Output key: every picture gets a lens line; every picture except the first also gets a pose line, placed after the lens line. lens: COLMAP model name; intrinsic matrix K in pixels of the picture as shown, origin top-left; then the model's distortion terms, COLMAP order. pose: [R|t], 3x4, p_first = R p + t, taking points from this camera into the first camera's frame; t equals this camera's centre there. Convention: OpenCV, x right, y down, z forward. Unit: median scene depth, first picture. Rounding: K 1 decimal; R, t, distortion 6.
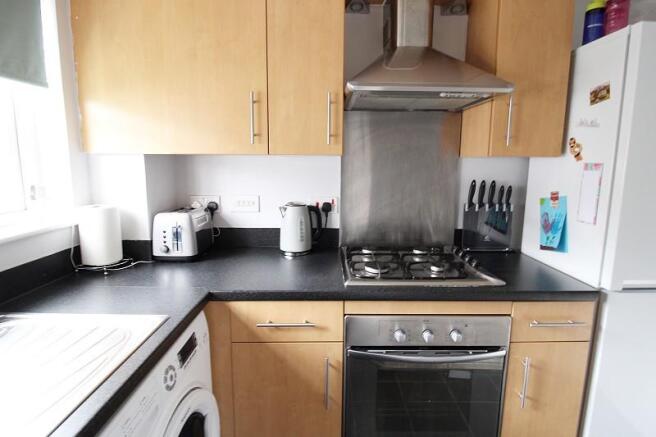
lens RADIAL K [[304.9, 0, 331.8], [0, 304.9, 212.7], [0, 0, 1]] dist [0.002561, -0.013427]
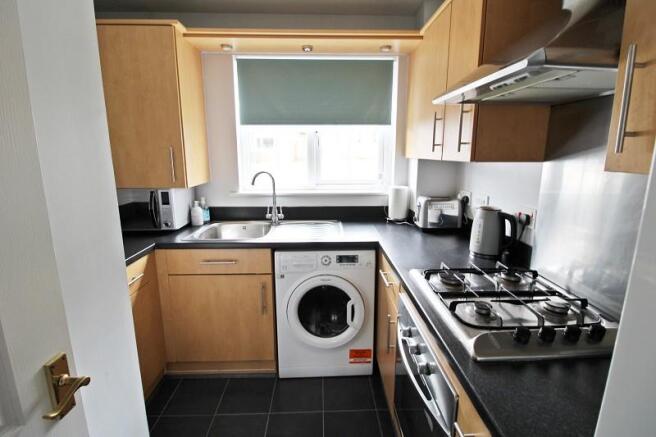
lens RADIAL K [[304.9, 0, 331.8], [0, 304.9, 212.7], [0, 0, 1]] dist [0.002561, -0.013427]
pose [[0.016009, 0.183680, -0.982856, 0.863155], [-0.156997, 0.971251, 0.178954, -0.111552], [0.987469, 0.151440, 0.044386, 0.450260]]
